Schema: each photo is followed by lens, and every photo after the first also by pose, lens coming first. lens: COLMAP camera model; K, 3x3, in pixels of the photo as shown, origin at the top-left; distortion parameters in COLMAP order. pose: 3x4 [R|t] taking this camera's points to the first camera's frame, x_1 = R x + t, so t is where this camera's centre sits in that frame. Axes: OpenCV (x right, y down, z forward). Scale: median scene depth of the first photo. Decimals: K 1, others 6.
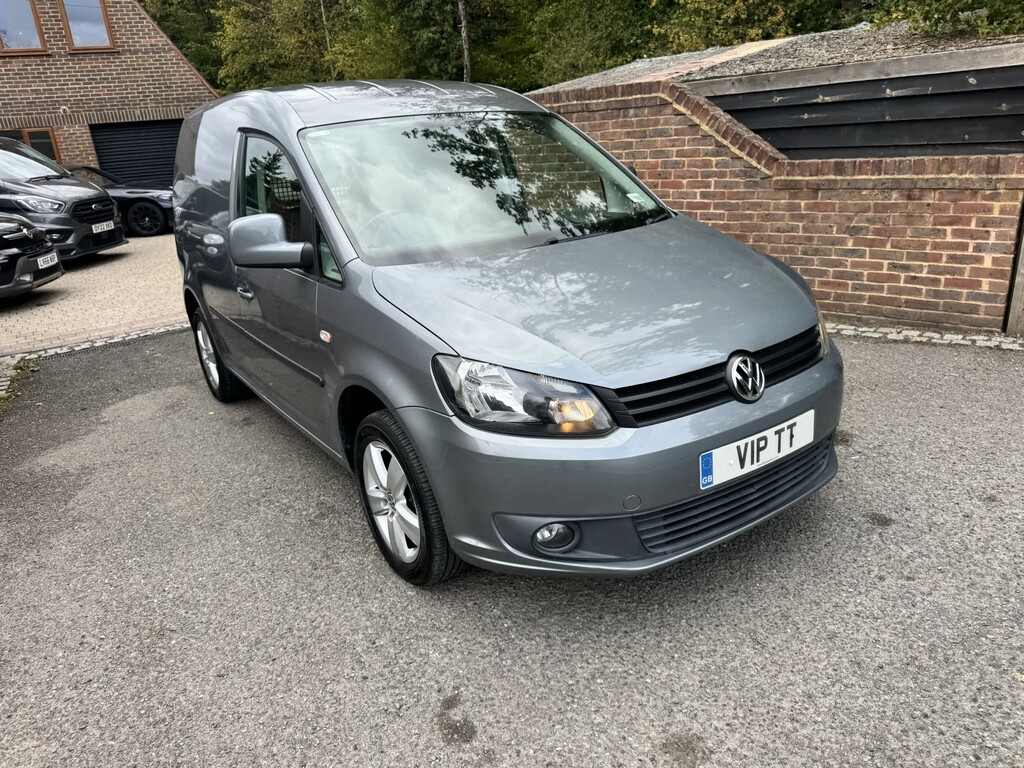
lens RADIAL K [[735.4, 0, 495.2], [0, 735.4, 391.0], [0, 0, 1]] dist [0.003507, -0.004760]
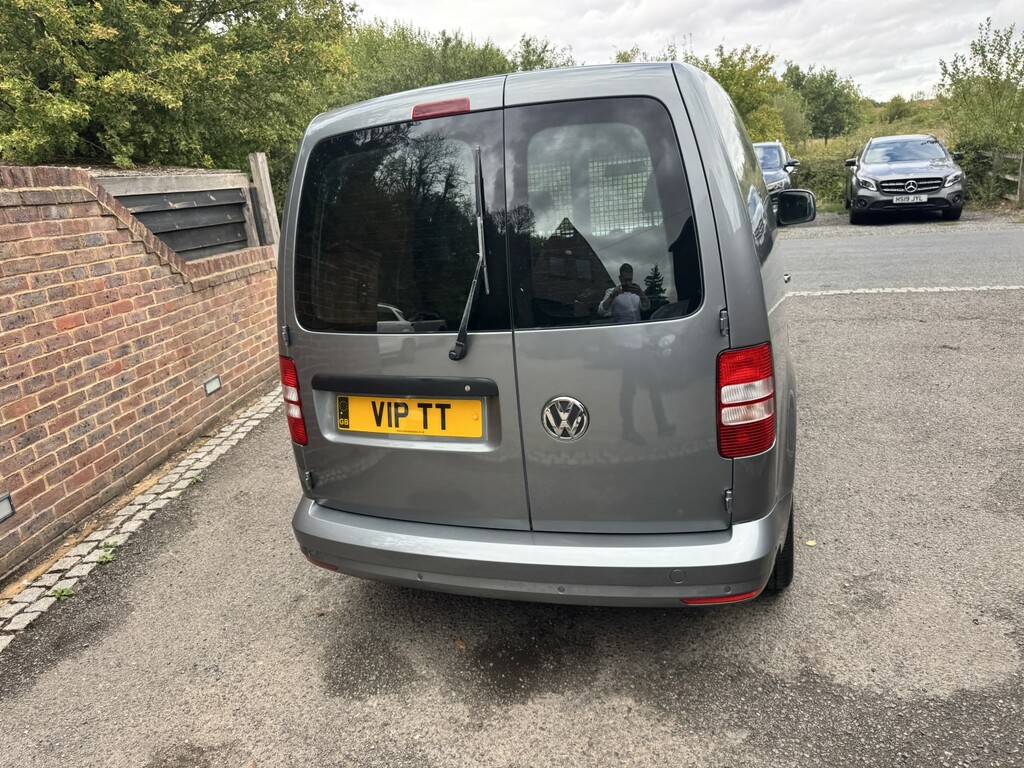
lens RADIAL K [[728.2, 0, 508.5], [0, 728.2, 388.1], [0, 0, 1]] dist [0.007305, -0.003973]
pose [[-0.602680, -0.089890, 0.792904, -0.662508], [0.396003, 0.828960, 0.394976, -0.405512], [-0.692790, 0.552037, -0.464001, 1.296486]]
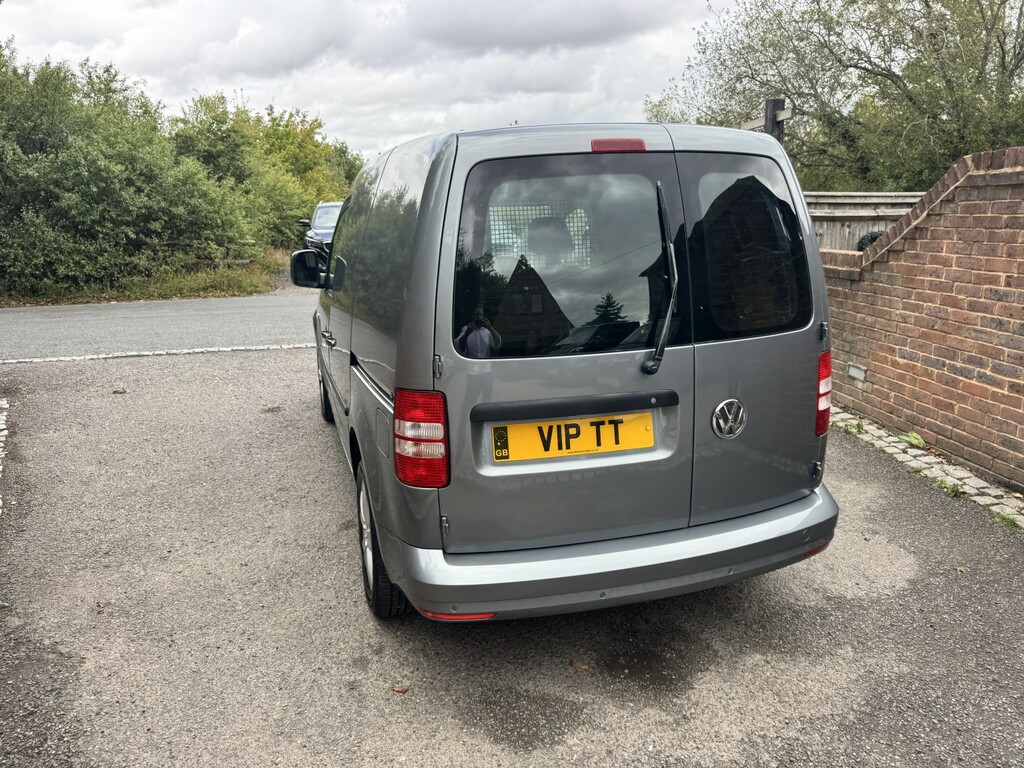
lens RADIAL K [[730.1, 0, 513.4], [0, 730.1, 376.1], [0, 0, 1]] dist [0.004487, -0.003401]
pose [[-0.958028, 0.031939, 0.284892, -0.363934], [0.179050, 0.842768, 0.507624, -0.508088], [-0.223884, 0.537328, -0.813114, 1.498825]]
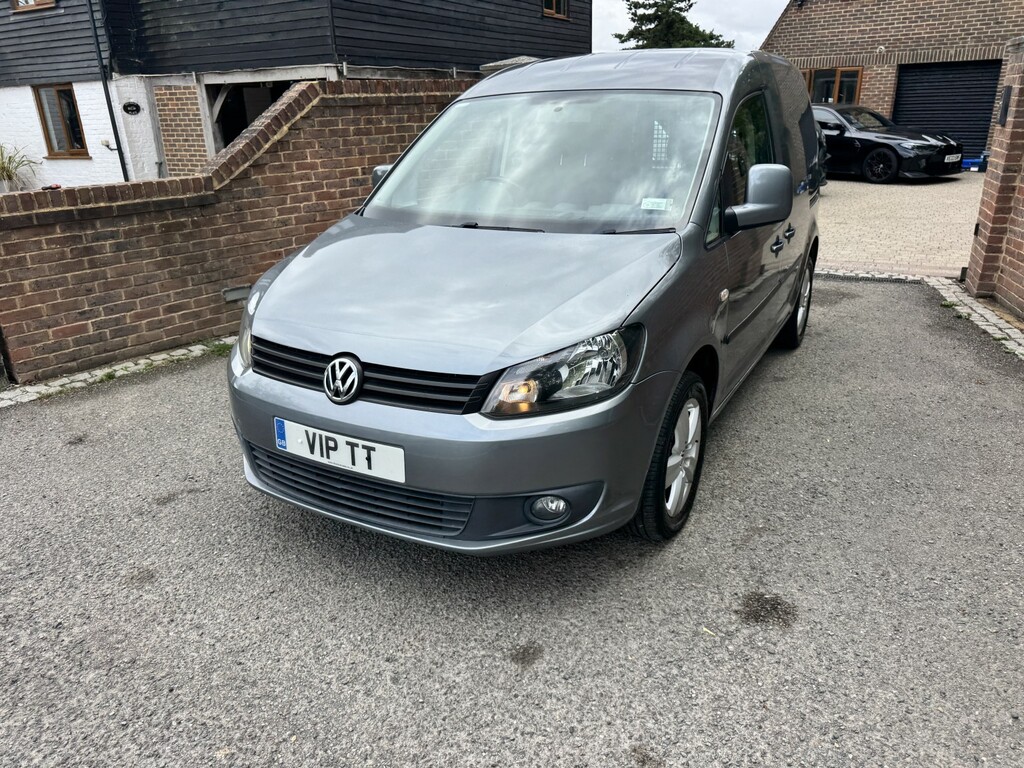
lens RADIAL K [[717.5, 0, 498.5], [0, 717.5, 388.6], [0, 0, 1]] dist [0.008543, -0.008557]
pose [[0.440420, 0.382298, -0.812329, 0.559567], [-0.310781, 0.913787, 0.261550, -0.149492], [0.842286, 0.137265, 0.521261, 0.295979]]
